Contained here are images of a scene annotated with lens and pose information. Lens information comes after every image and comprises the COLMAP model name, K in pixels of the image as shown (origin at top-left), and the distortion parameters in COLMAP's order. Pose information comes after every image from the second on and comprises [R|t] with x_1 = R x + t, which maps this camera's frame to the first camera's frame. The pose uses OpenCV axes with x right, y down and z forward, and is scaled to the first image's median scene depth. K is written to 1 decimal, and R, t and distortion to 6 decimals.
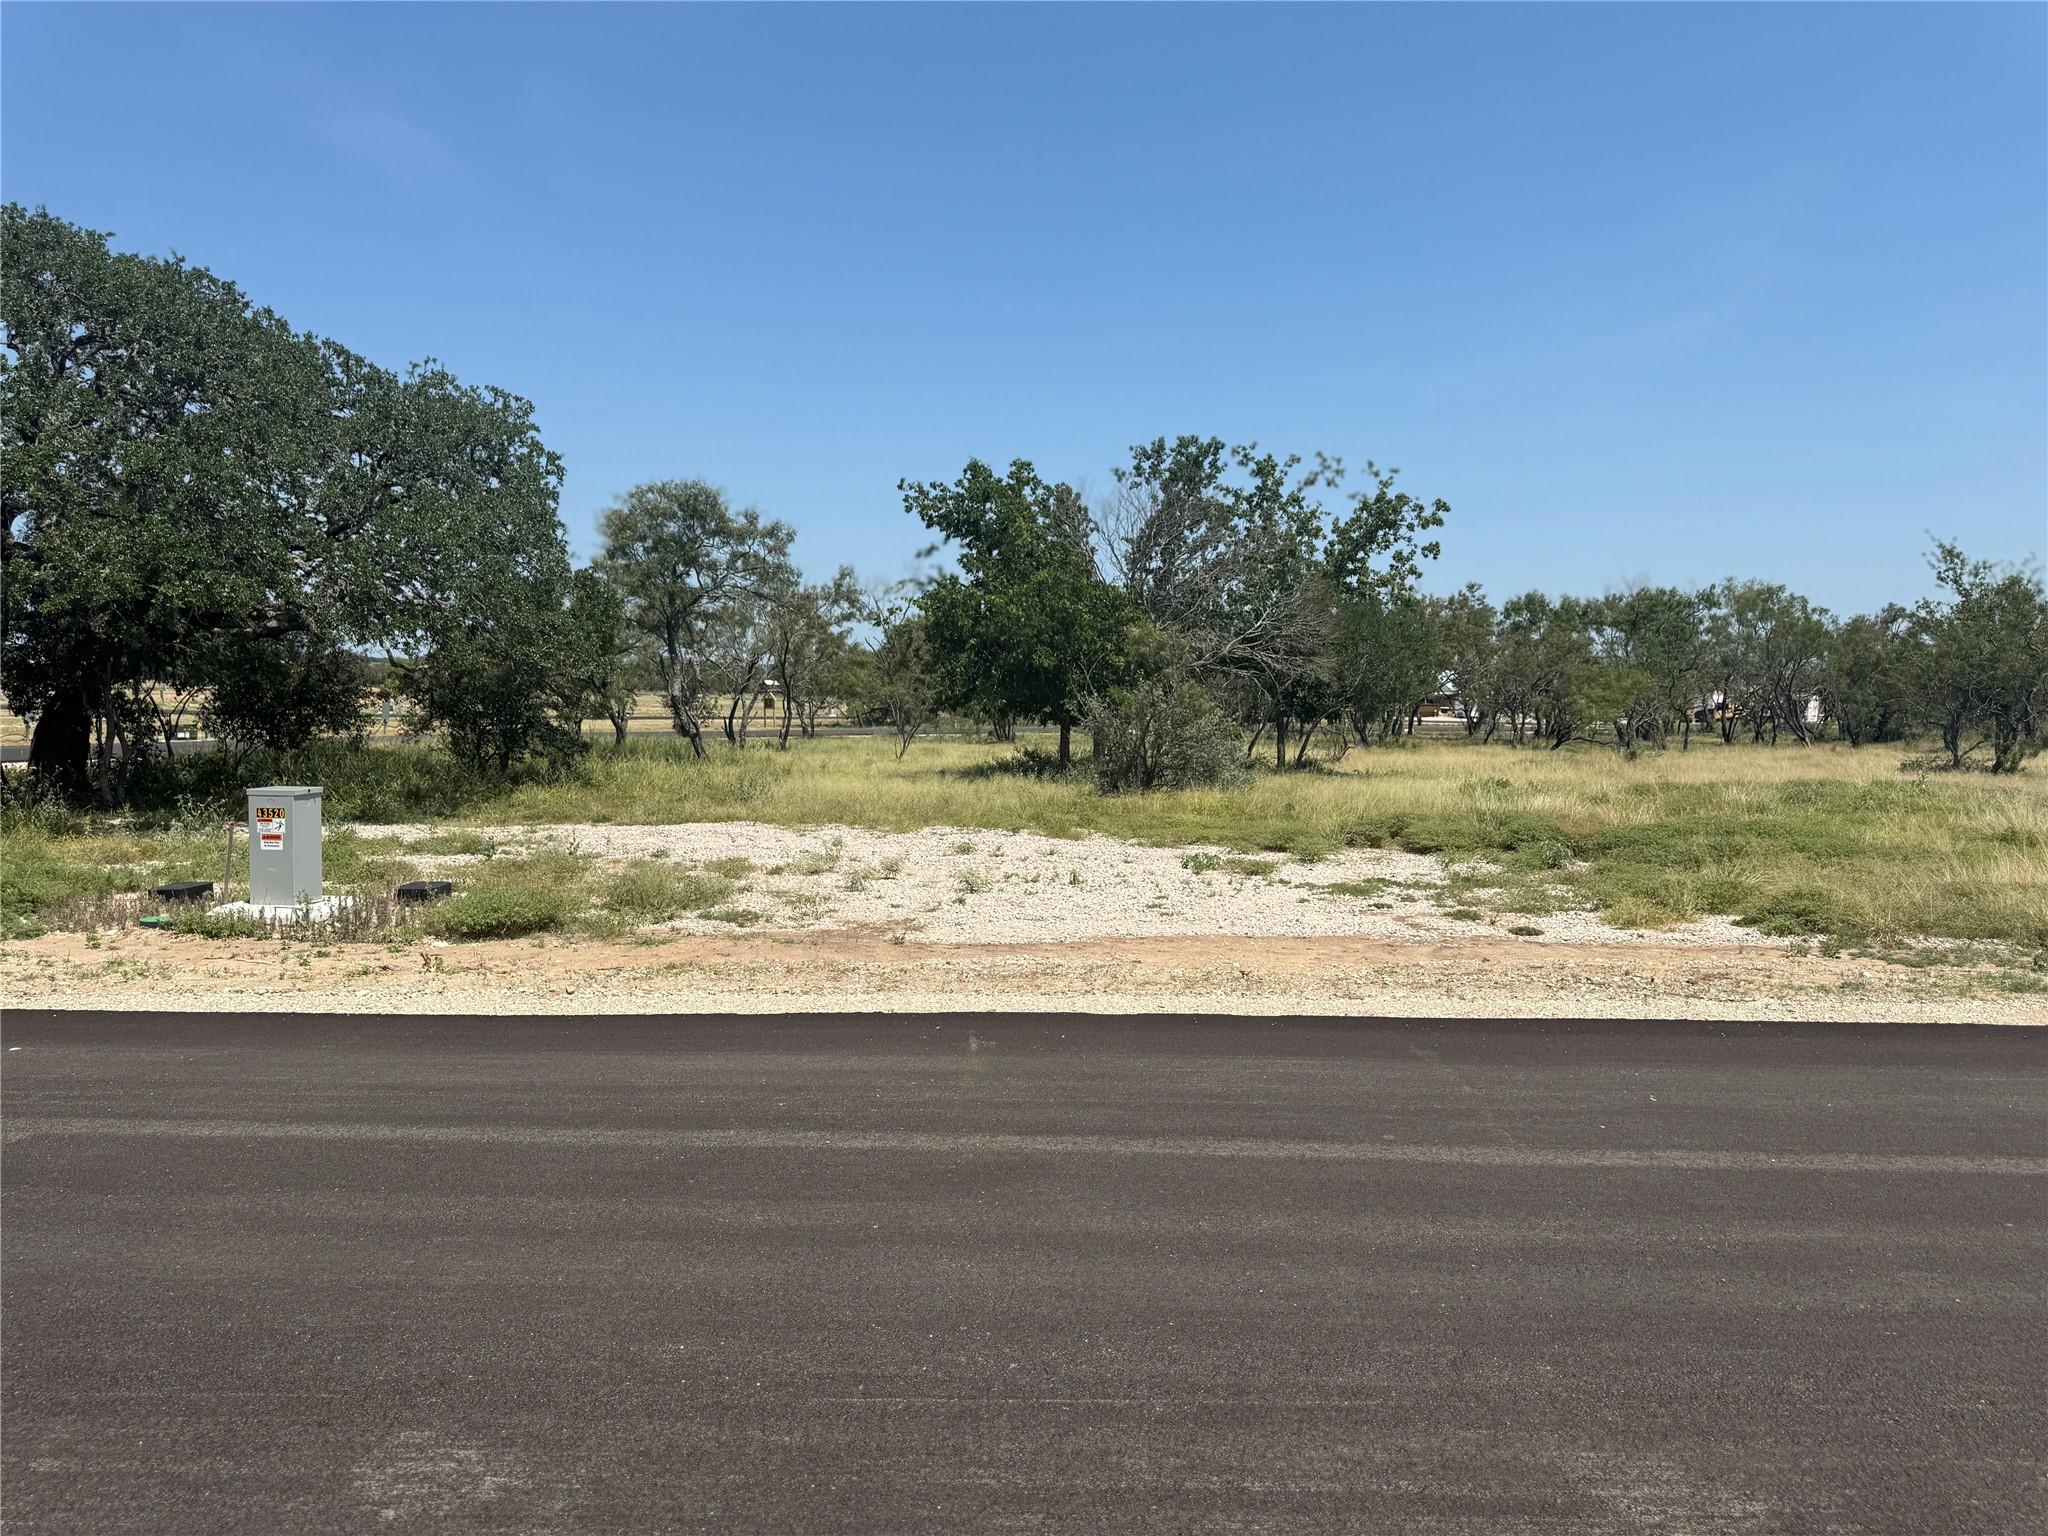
lens RADIAL K [[1445.0, 0, 1016.0], [0, 1445.0, 755.4], [0, 0, 1]] dist [0.059764, -0.097137]
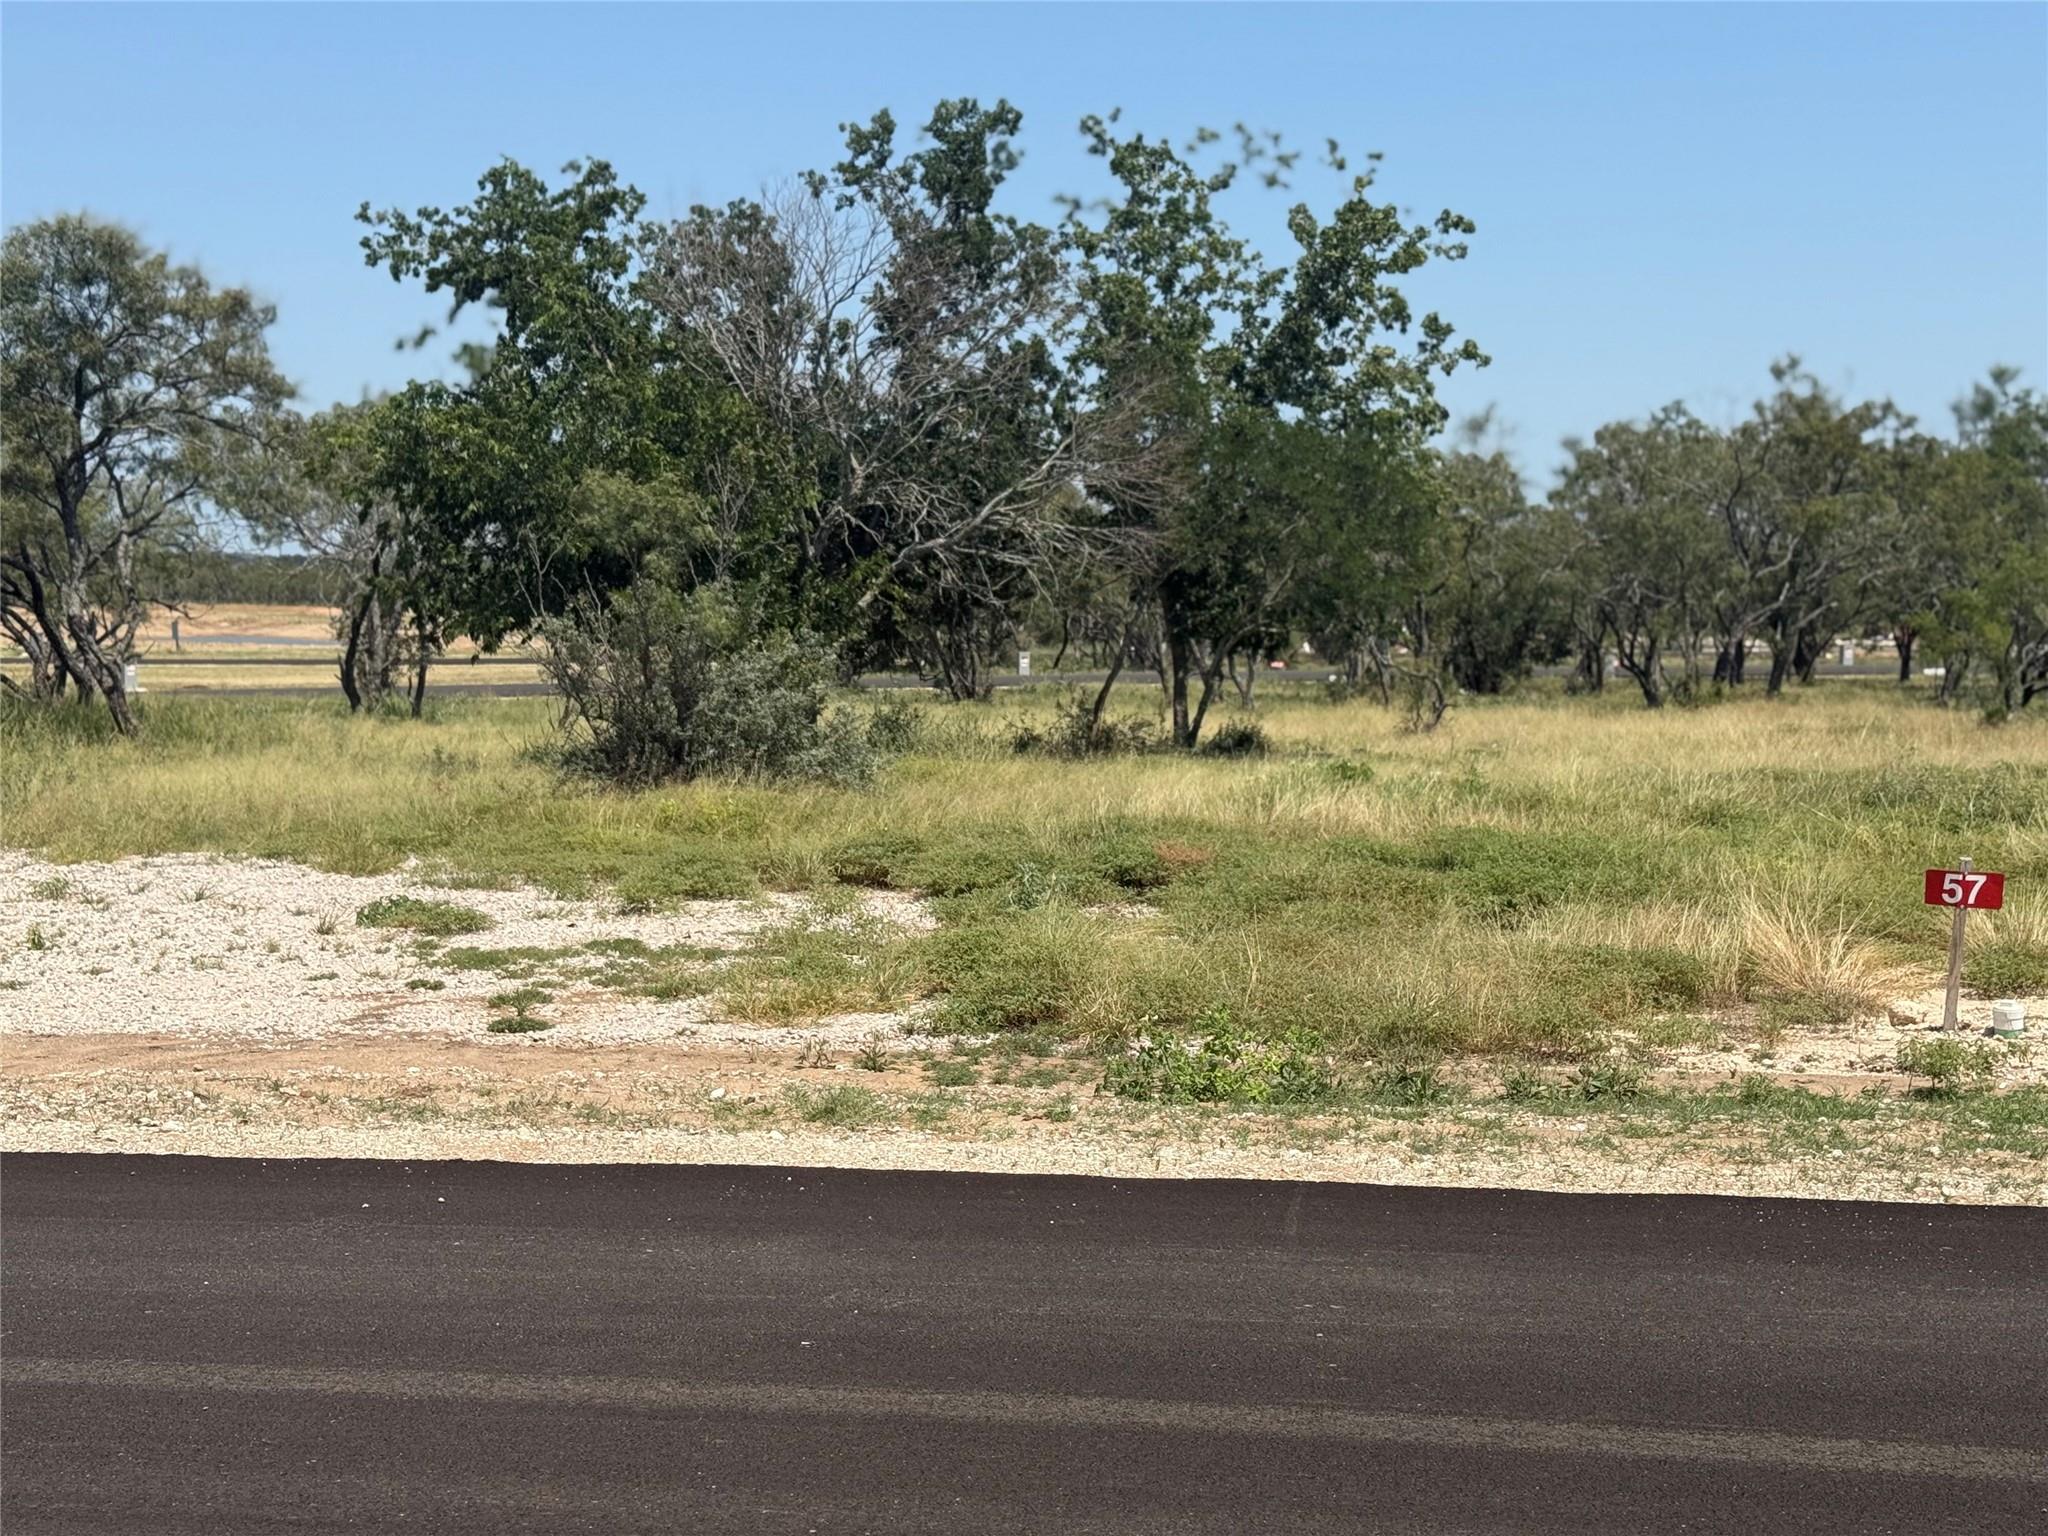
lens RADIAL K [[2892.9, 0, 997.6], [0, 2892.9, 818.4], [0, 0, 1]] dist [0.056138, 0.000000]
pose [[0.989905, -0.001230, -0.141730, 0.279631], [0.005370, 0.999570, 0.028836, 0.004512], [0.141634, -0.029306, 0.989485, -0.025060]]
